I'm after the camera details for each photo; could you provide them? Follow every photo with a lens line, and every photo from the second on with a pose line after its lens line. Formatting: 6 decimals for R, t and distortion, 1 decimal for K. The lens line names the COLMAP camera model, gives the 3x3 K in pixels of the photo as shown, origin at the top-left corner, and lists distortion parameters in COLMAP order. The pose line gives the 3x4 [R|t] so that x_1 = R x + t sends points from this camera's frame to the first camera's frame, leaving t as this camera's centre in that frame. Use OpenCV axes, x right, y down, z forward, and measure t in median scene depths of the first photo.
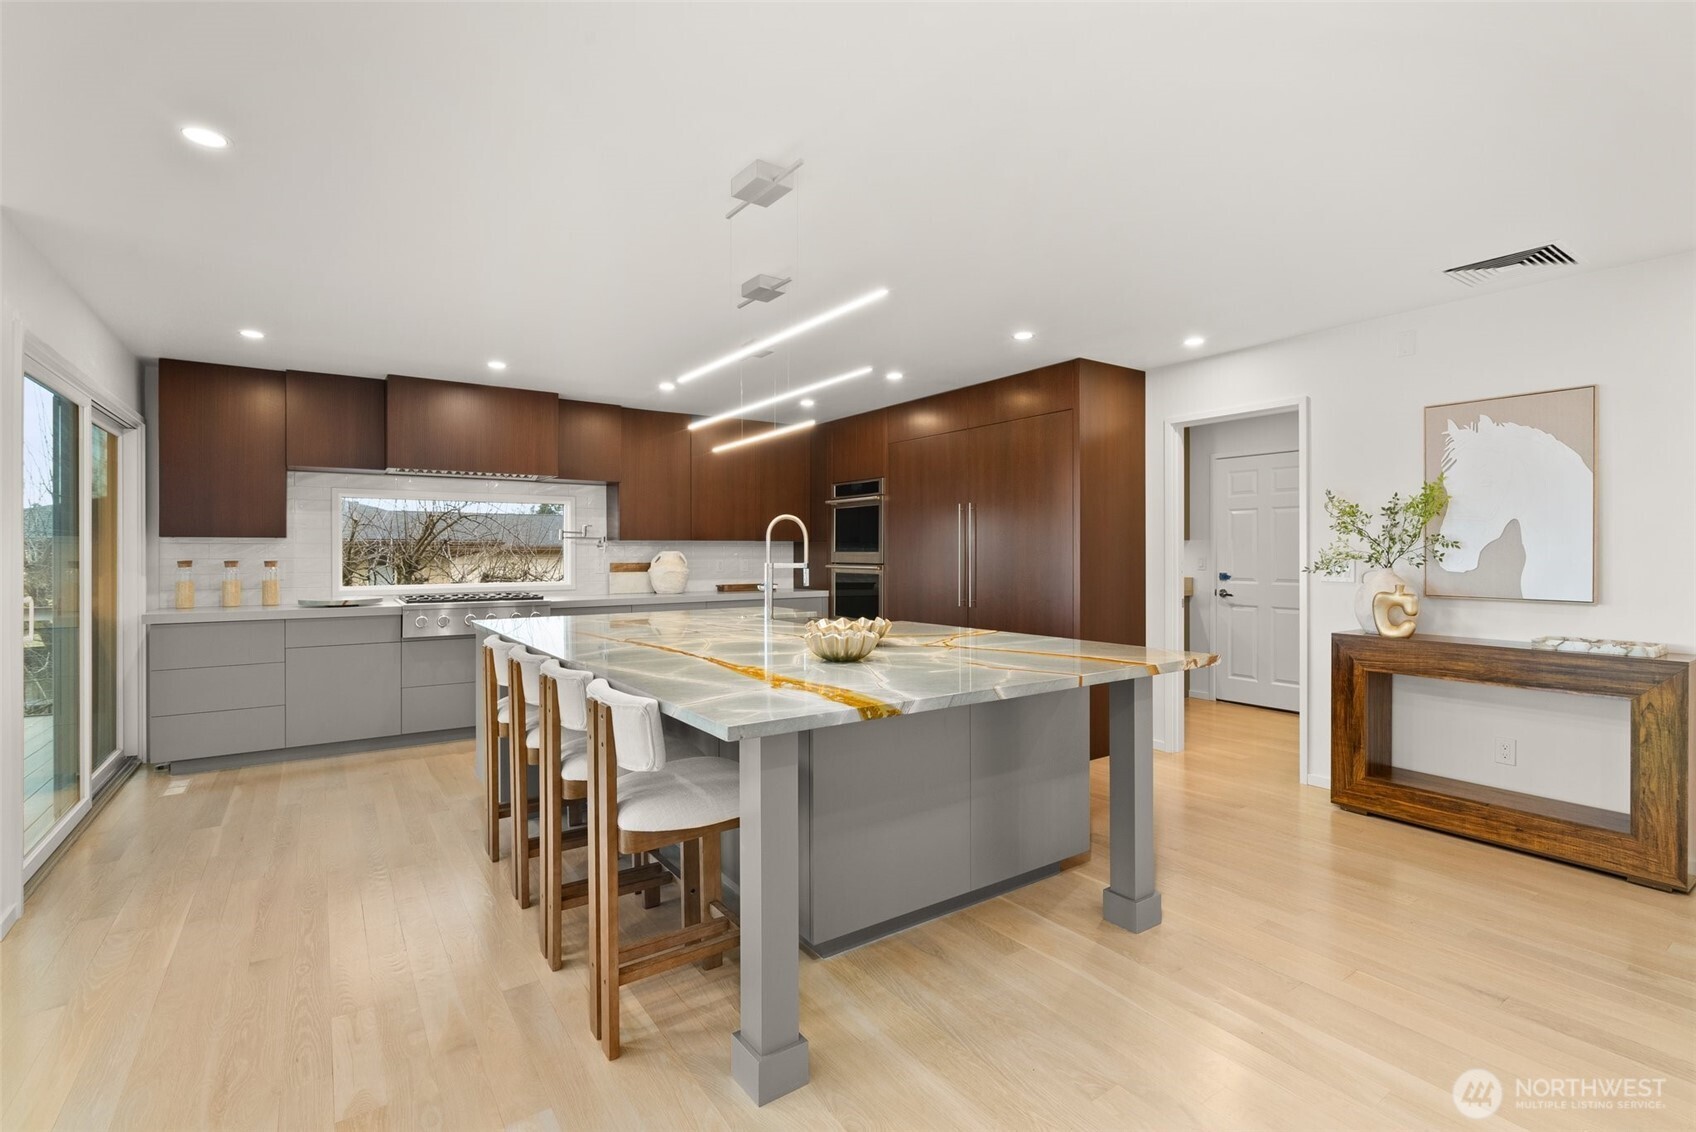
lens RADIAL K [[774.6, 0, 843.1], [0, 774.6, 551.0], [0, 0, 1]] dist [-0.009756, 0.003241]
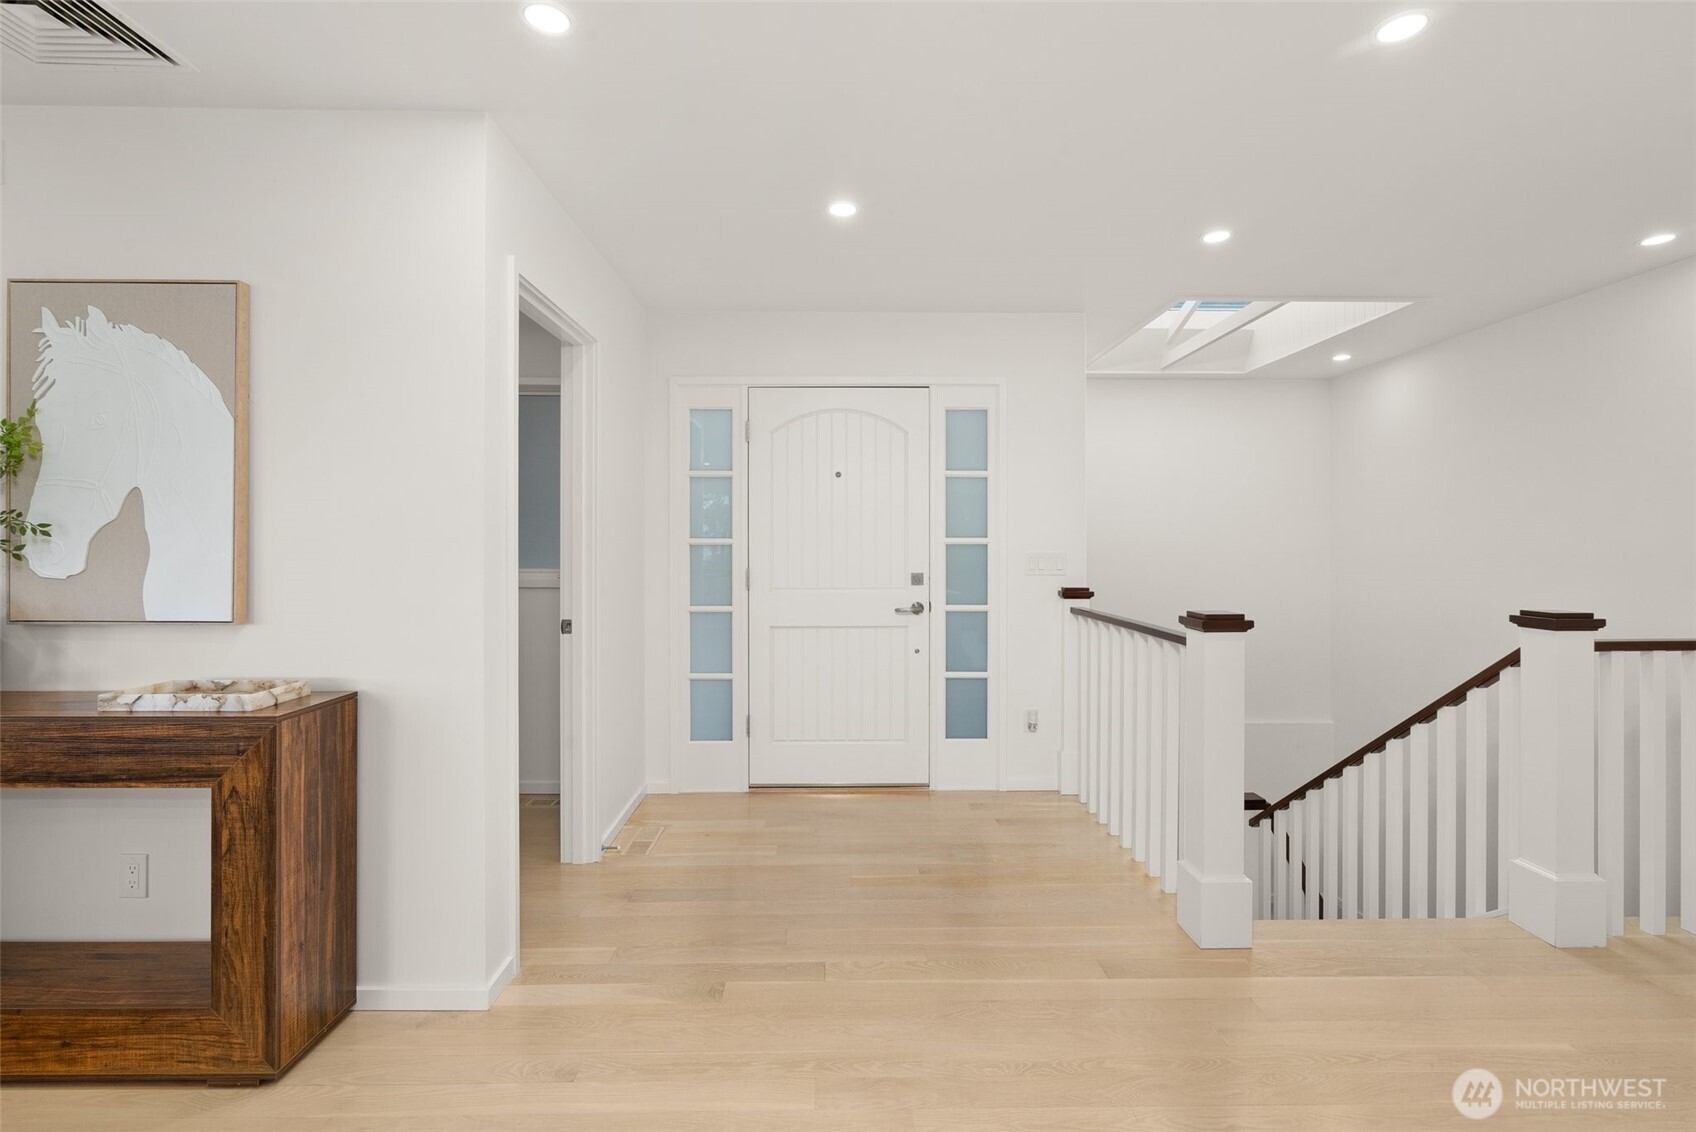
lens RADIAL K [[774.6, 0, 852.6], [0, 774.6, 557.2], [0, 0, 1]] dist [-0.009756, 0.003241]
pose [[0.551845, -0.010737, 0.833878, 0.744779], [0.000495, 0.999921, 0.012547, 0.005676], [-0.833947, -0.006511, 0.551807, 0.229054]]
